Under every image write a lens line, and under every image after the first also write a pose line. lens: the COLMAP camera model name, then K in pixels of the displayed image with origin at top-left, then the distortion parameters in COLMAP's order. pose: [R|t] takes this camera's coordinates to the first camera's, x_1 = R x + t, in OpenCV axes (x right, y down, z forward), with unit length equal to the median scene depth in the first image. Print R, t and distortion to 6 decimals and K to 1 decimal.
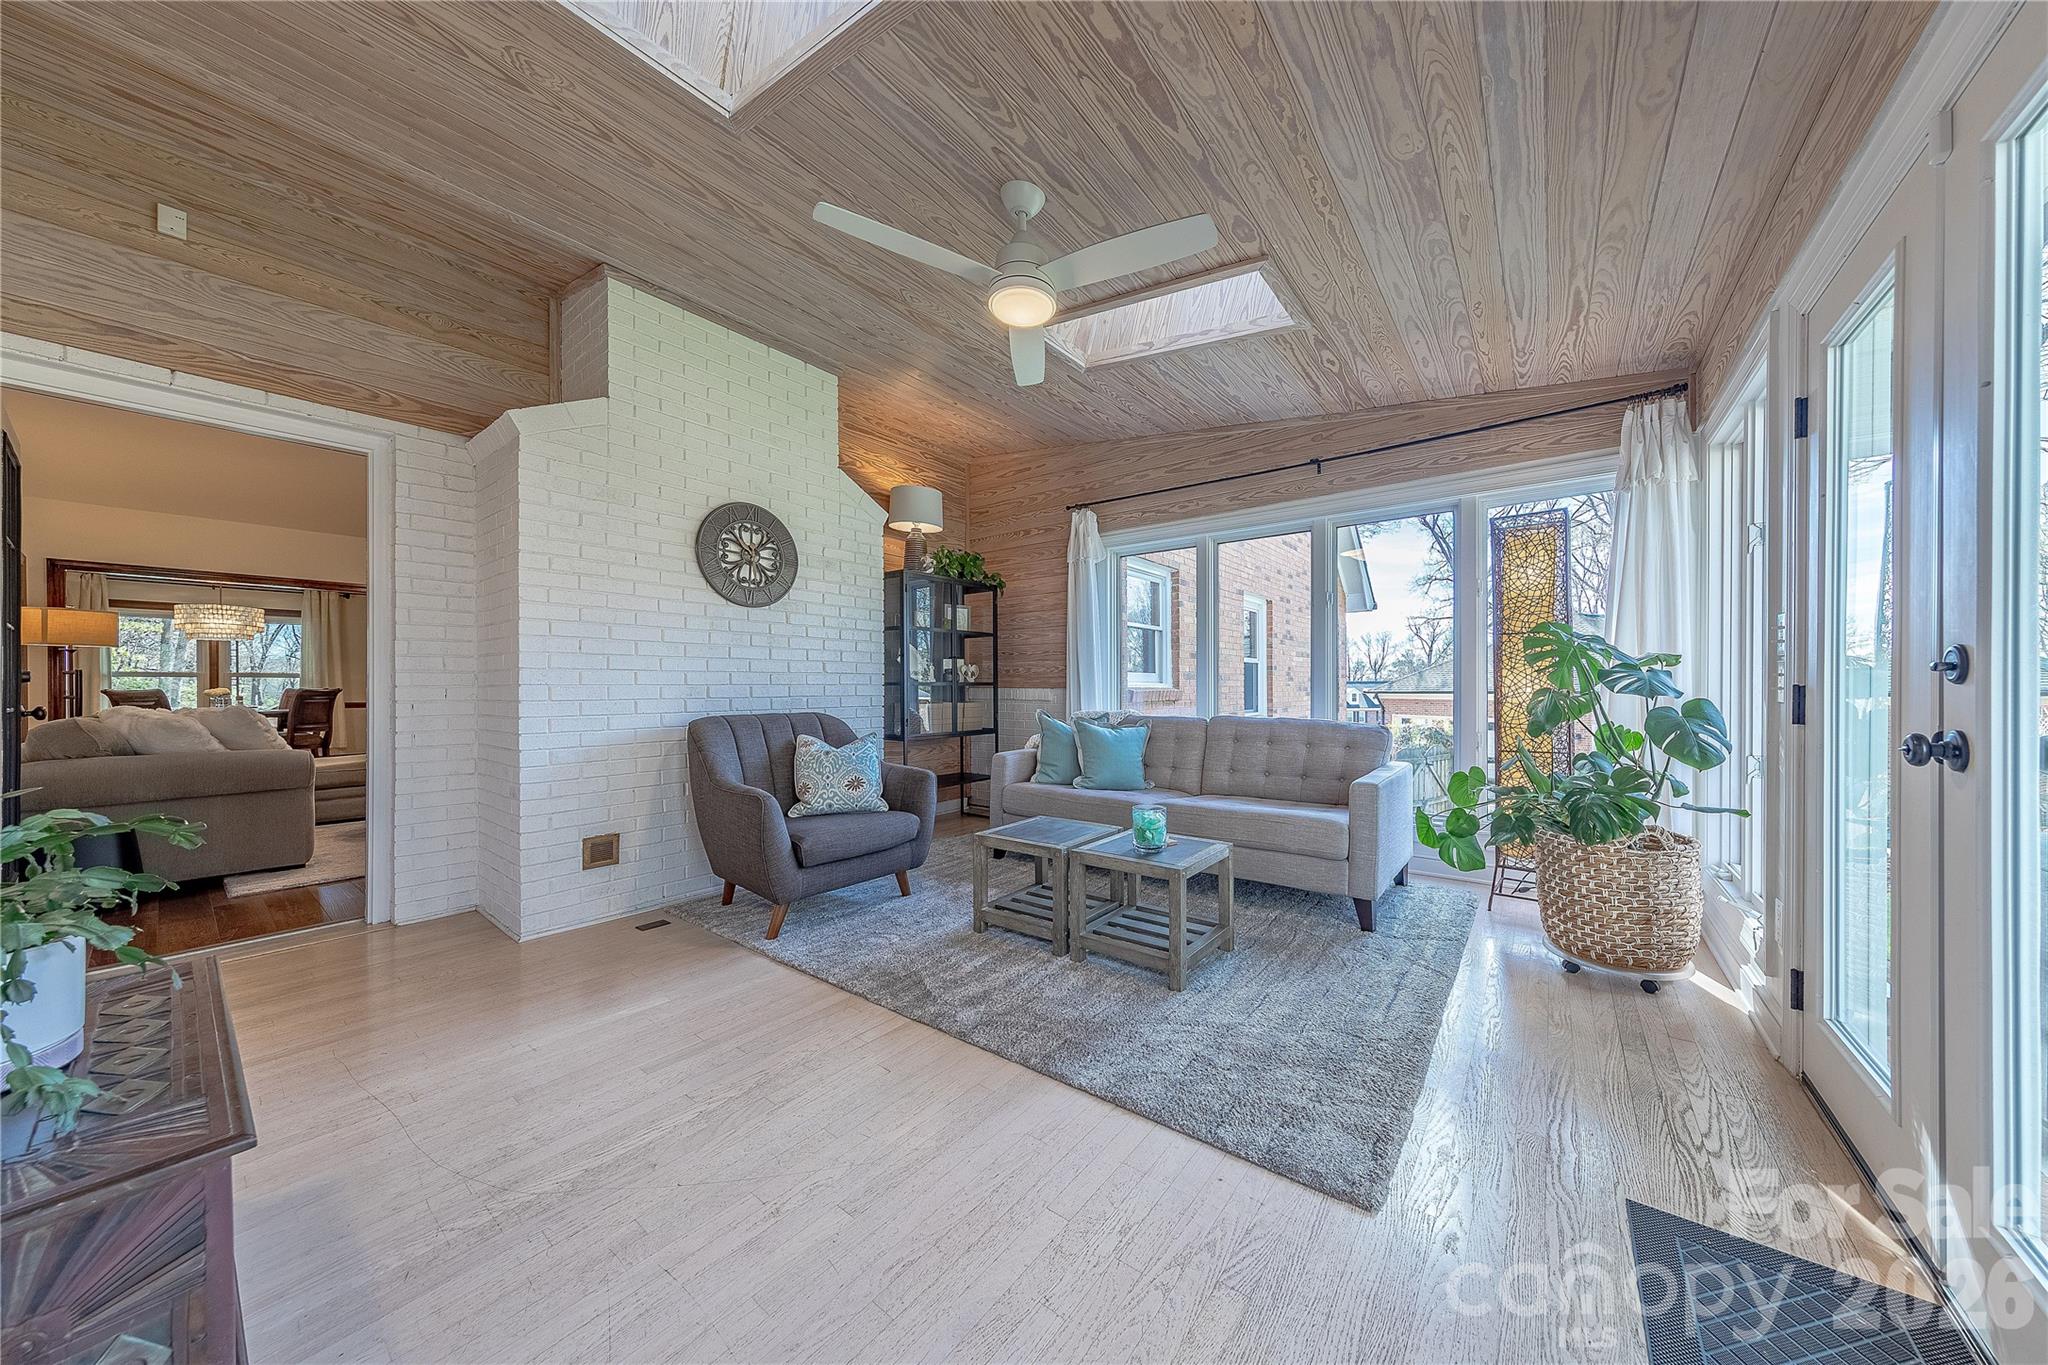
lens RADIAL K [[622.0, 0, 1024.0], [0, 622.0, 682.5], [0, 0, 1]] dist [0.000847, 0.000037]
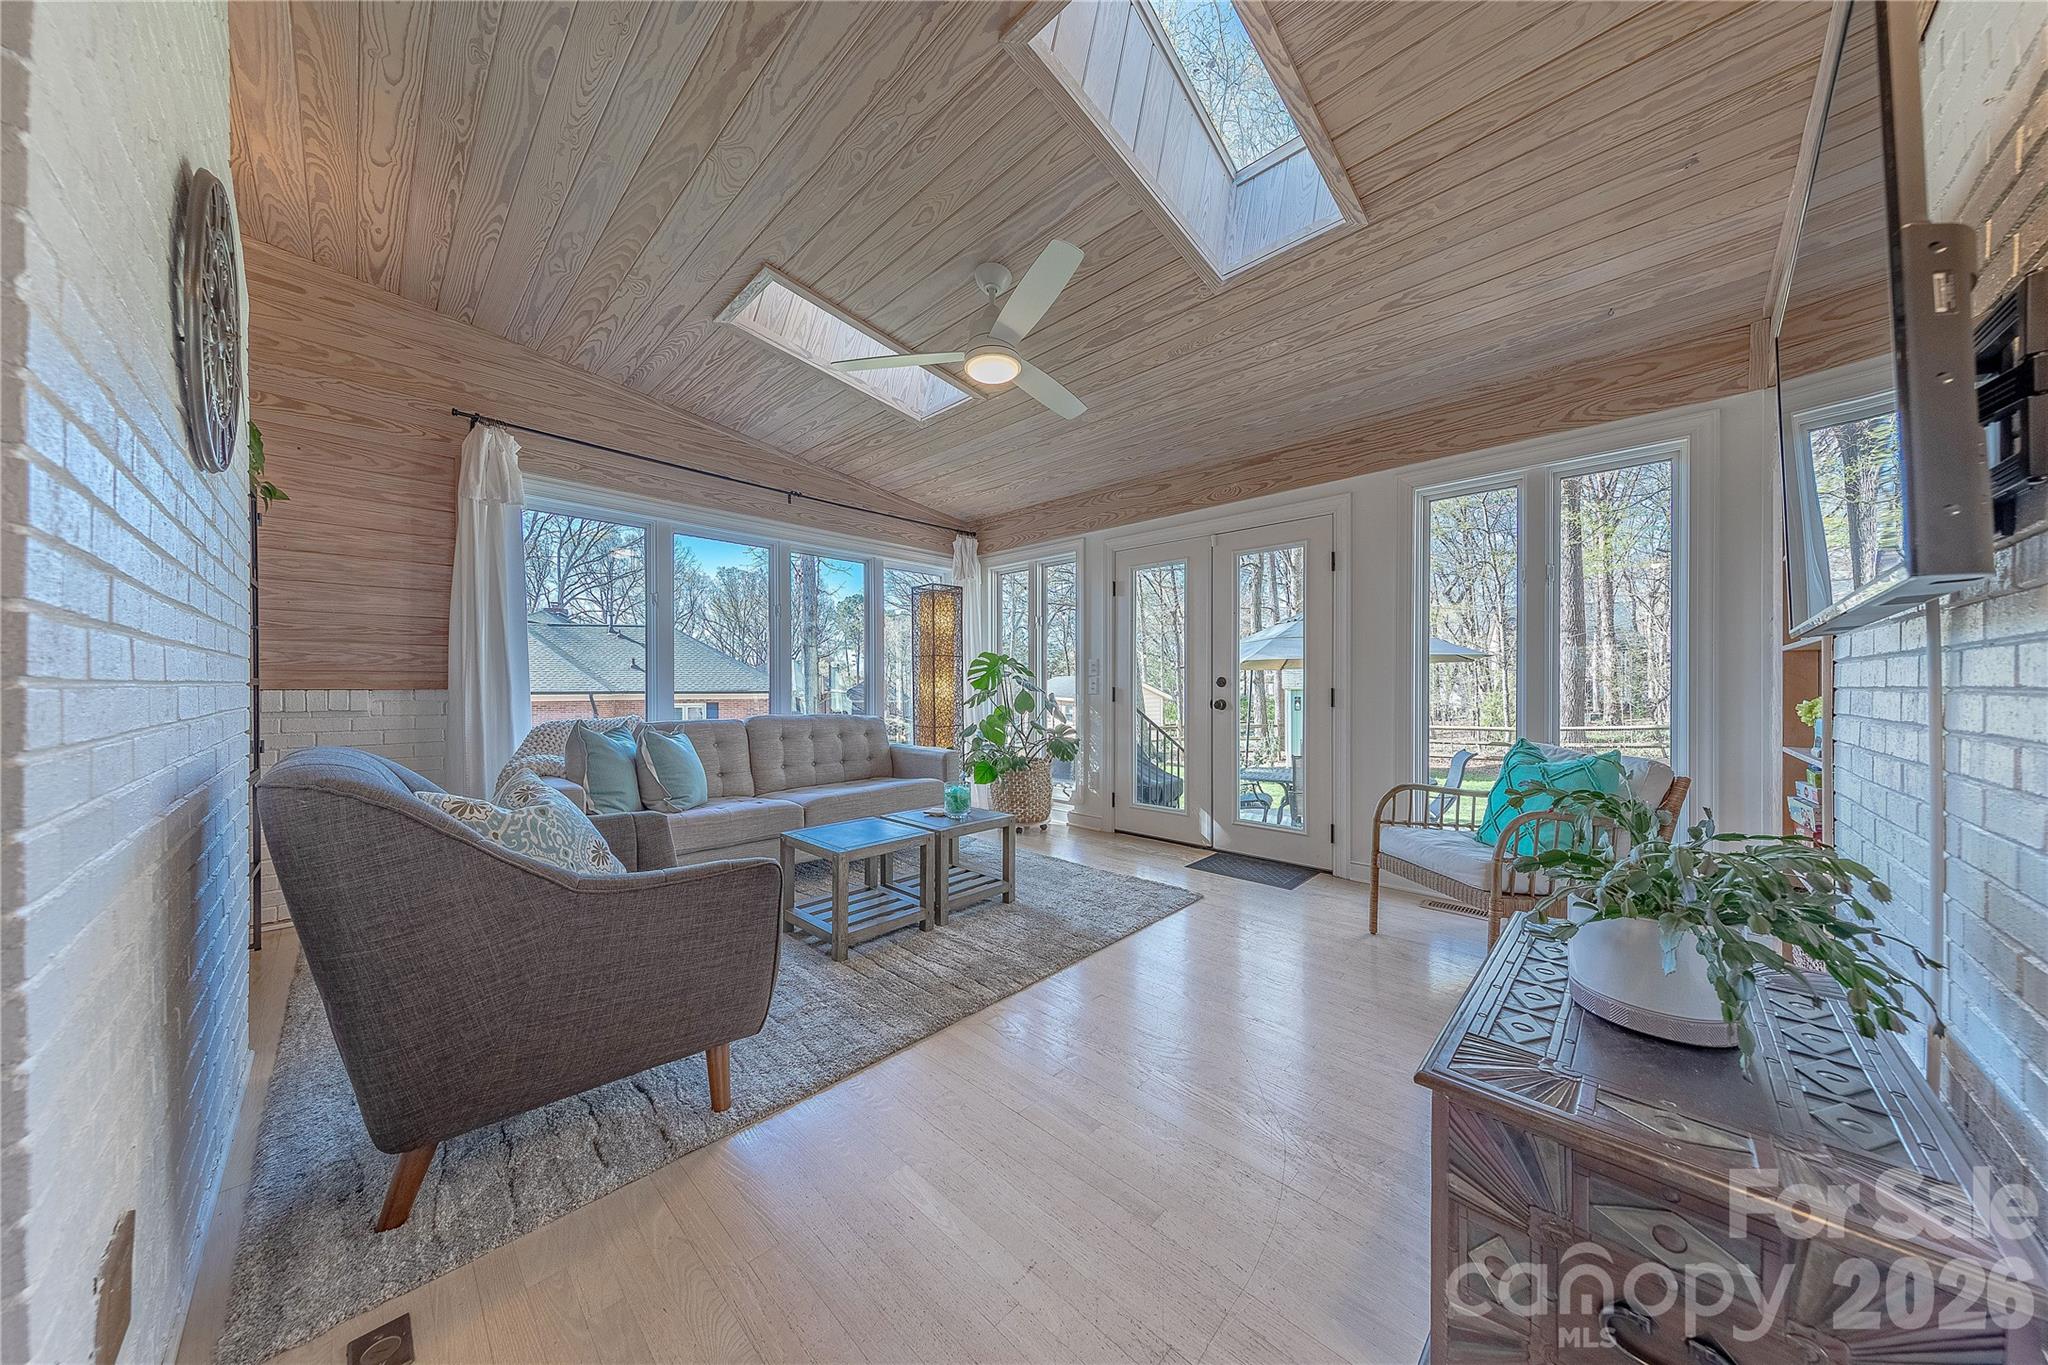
lens RADIAL K [[643.4, 0, 1008.8], [0, 643.4, 687.4], [0, 0, 1]] dist [0.005931, 0.000036]
pose [[0.154891, 0.004004, 0.987923, -0.732965], [-0.006445, 0.999975, -0.003042, 0.006749], [-0.987911, -0.005896, 0.154913, 0.472739]]
